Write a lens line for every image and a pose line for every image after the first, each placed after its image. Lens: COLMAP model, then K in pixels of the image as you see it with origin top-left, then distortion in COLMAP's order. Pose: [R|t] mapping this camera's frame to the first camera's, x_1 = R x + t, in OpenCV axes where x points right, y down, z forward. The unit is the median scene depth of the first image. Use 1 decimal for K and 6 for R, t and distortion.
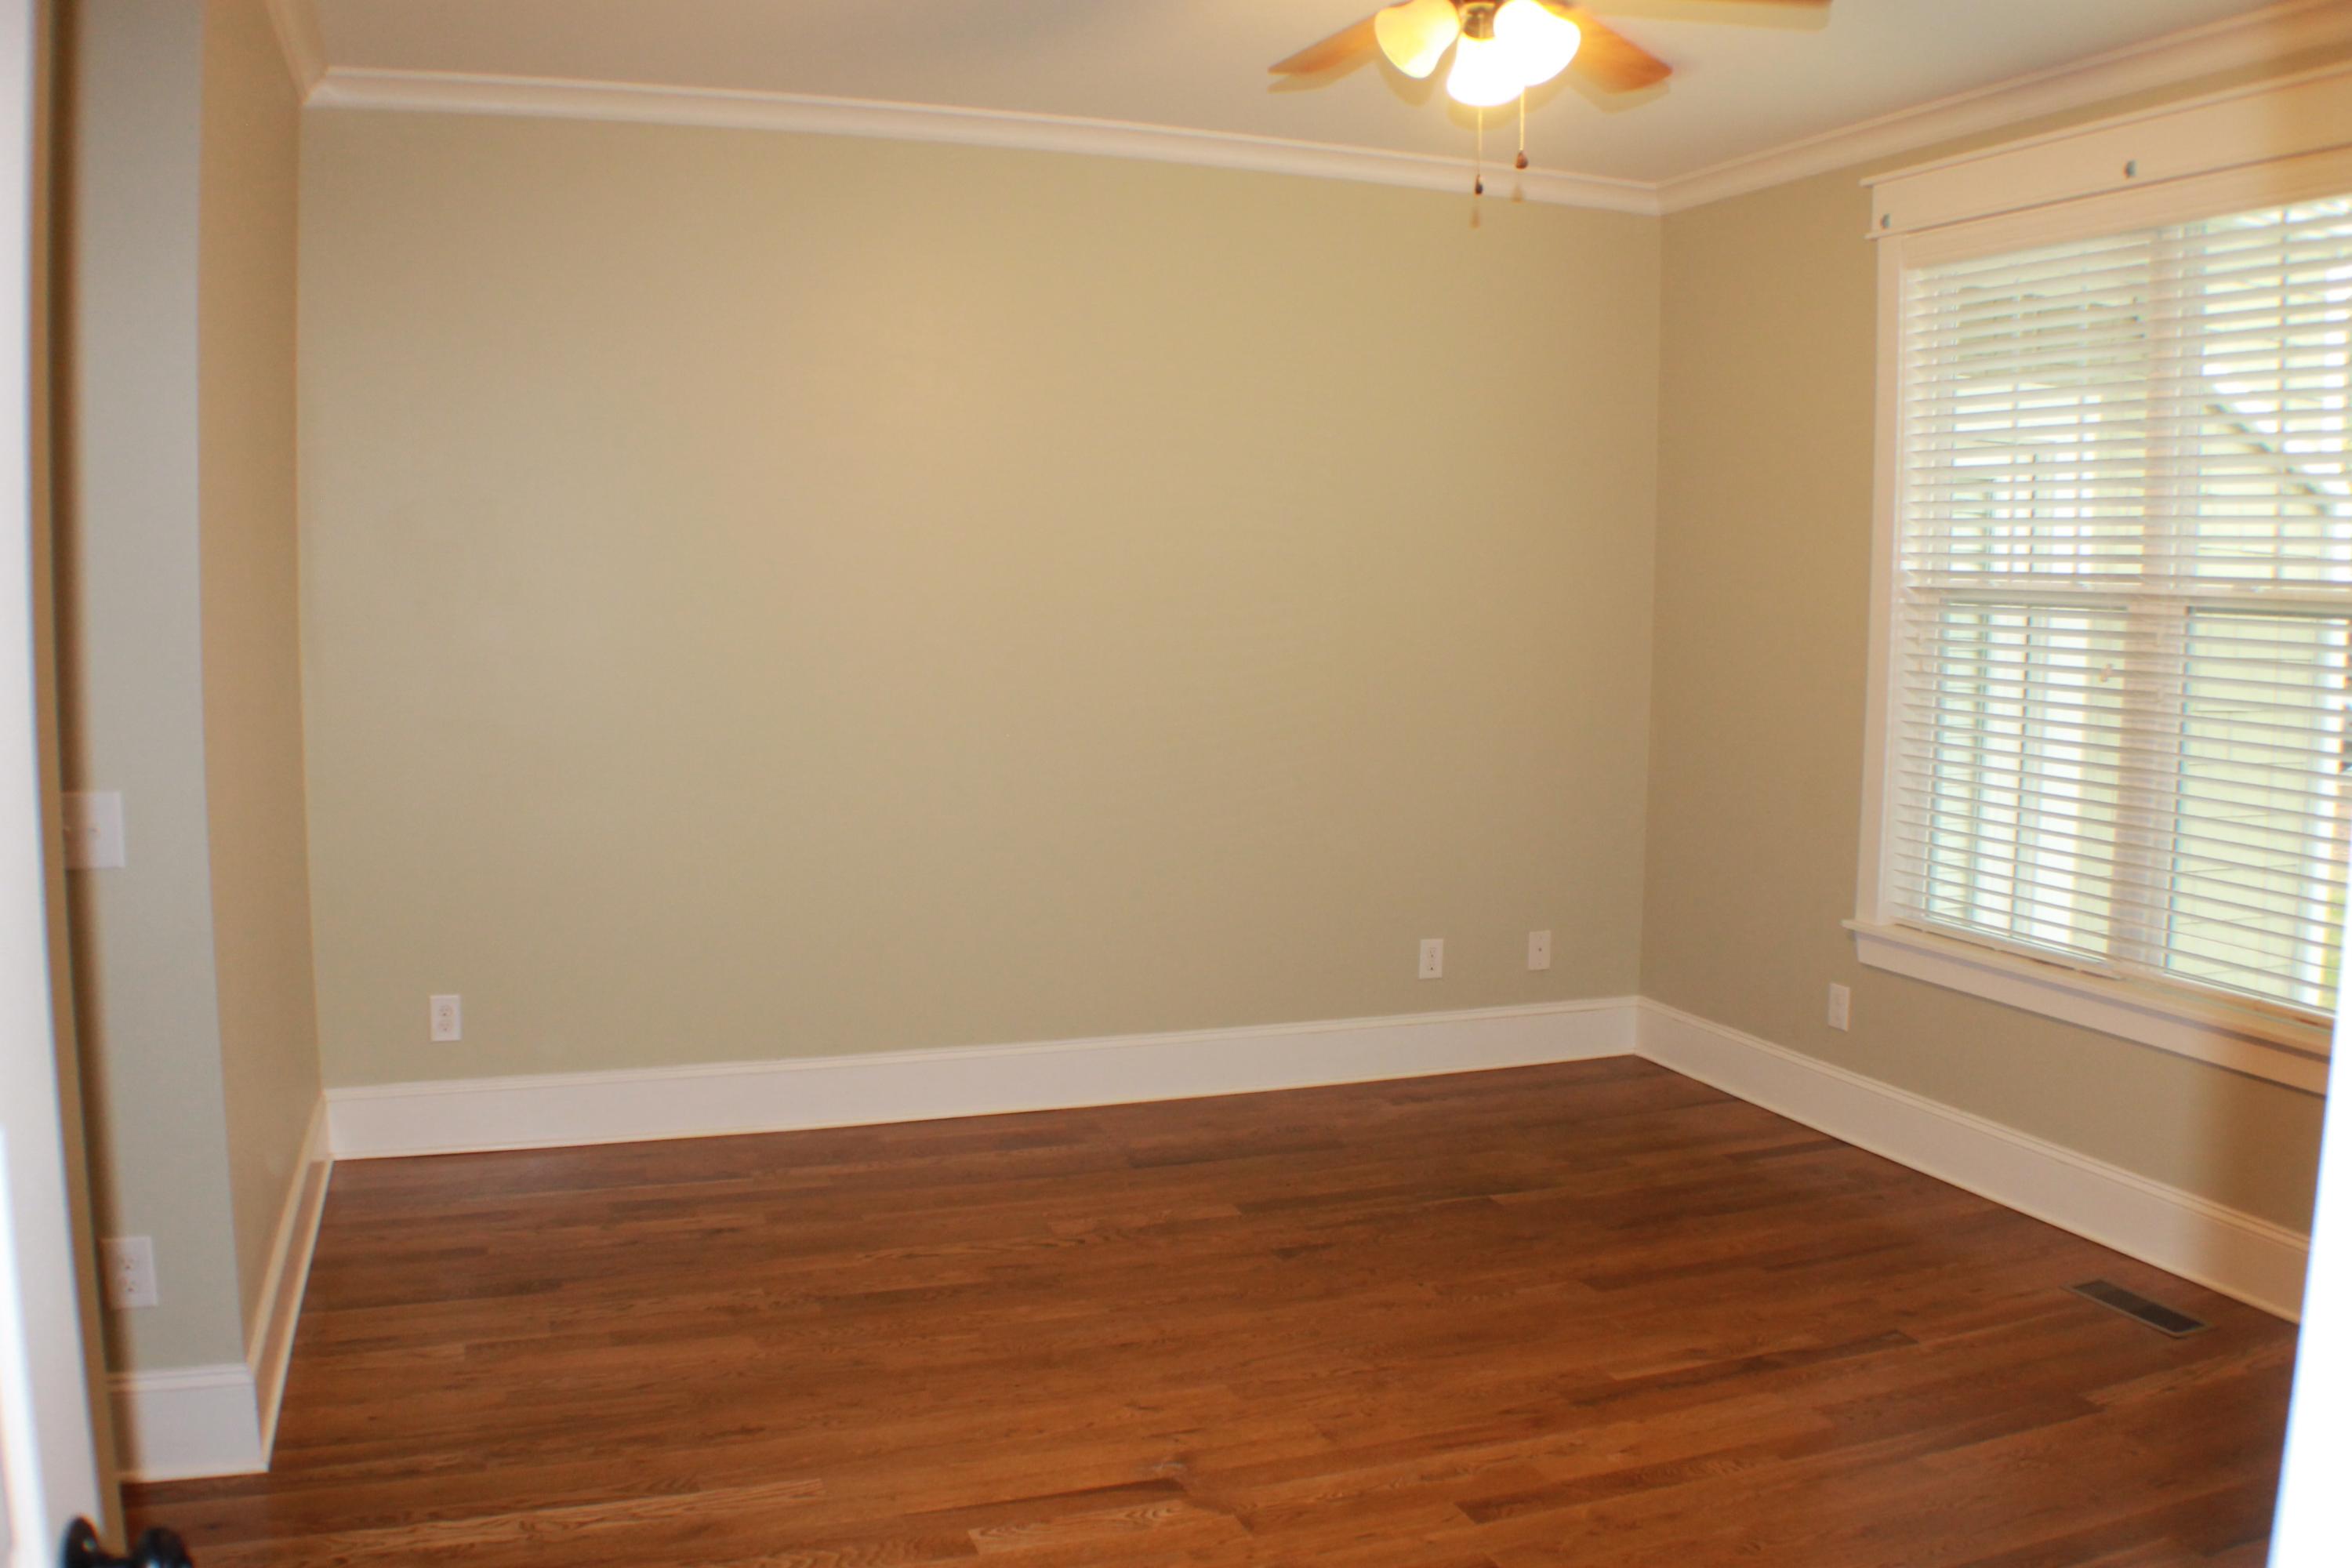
lens RADIAL K [[1924.2, 0, 1176.0], [0, 1924.2, 784.0], [0, 0, 1]] dist [-0.169284, 0.047546]
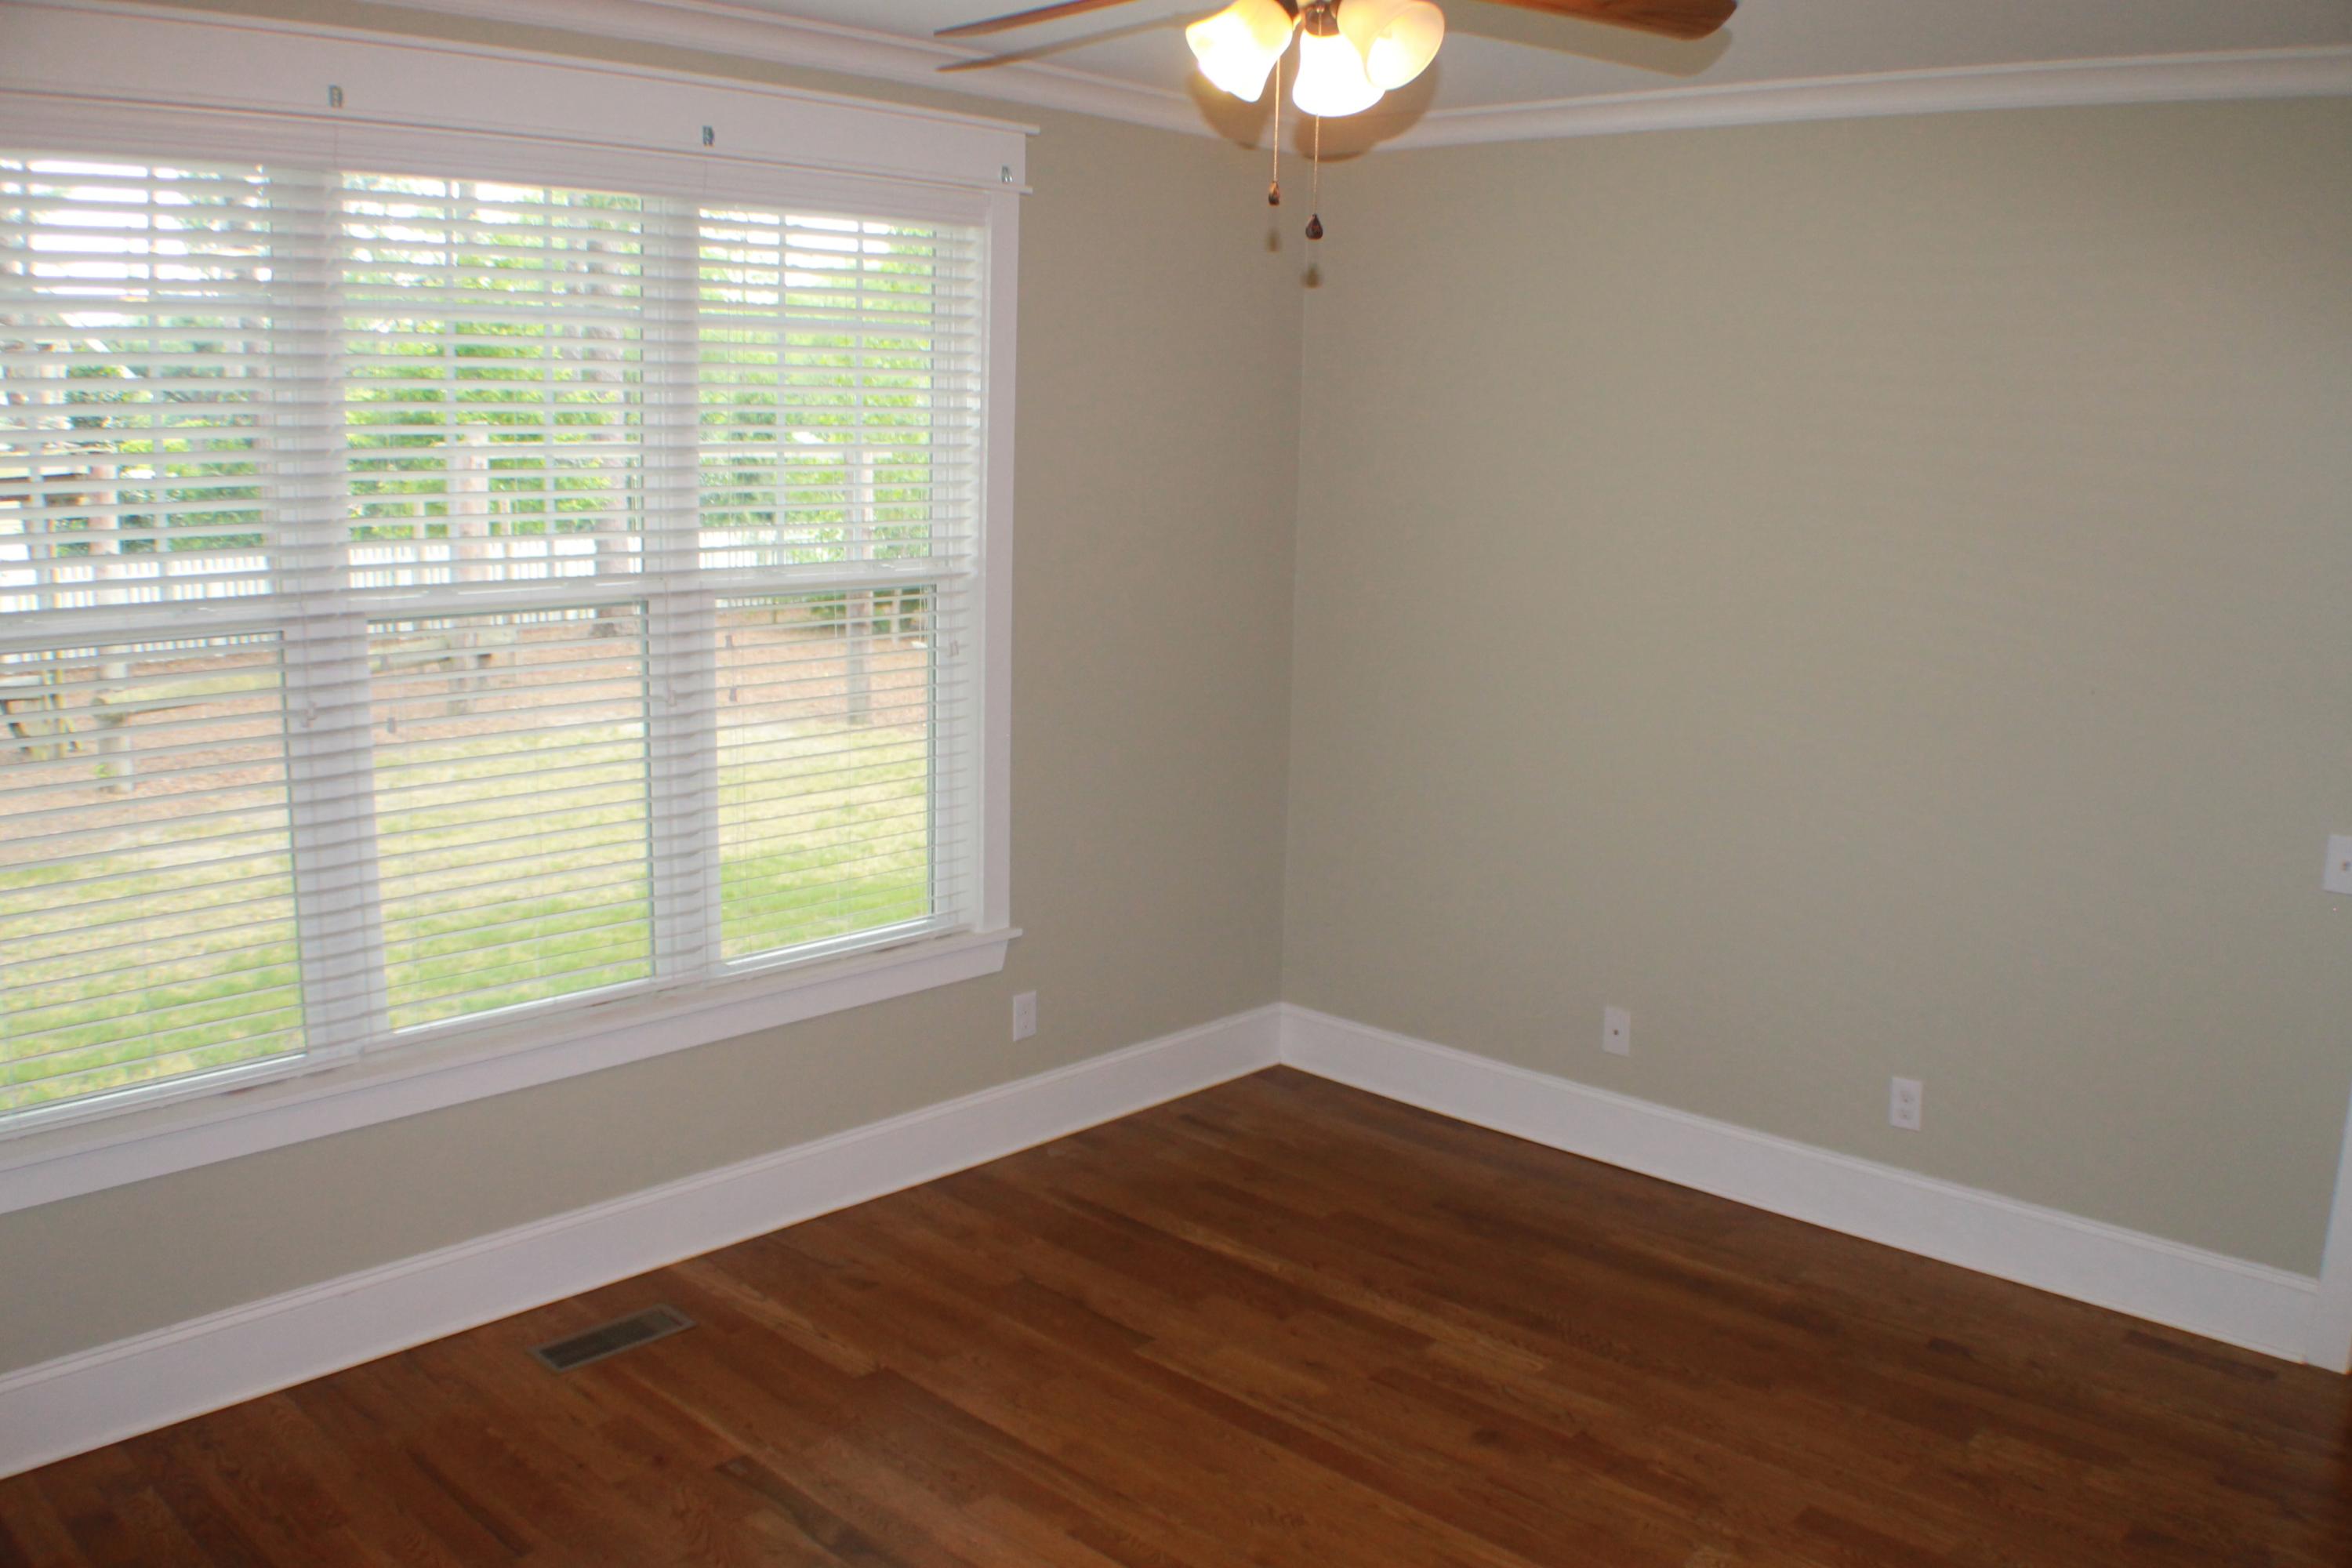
lens RADIAL K [[1924.2, 0, 1176.0], [0, 1924.2, 784.0], [0, 0, 1]] dist [-0.169284, 0.047546]
pose [[-0.448168, -0.181454, 0.875340, -0.446832], [0.068127, 0.969402, 0.235834, -0.225616], [-0.891350, 0.165328, -0.422093, 1.143971]]
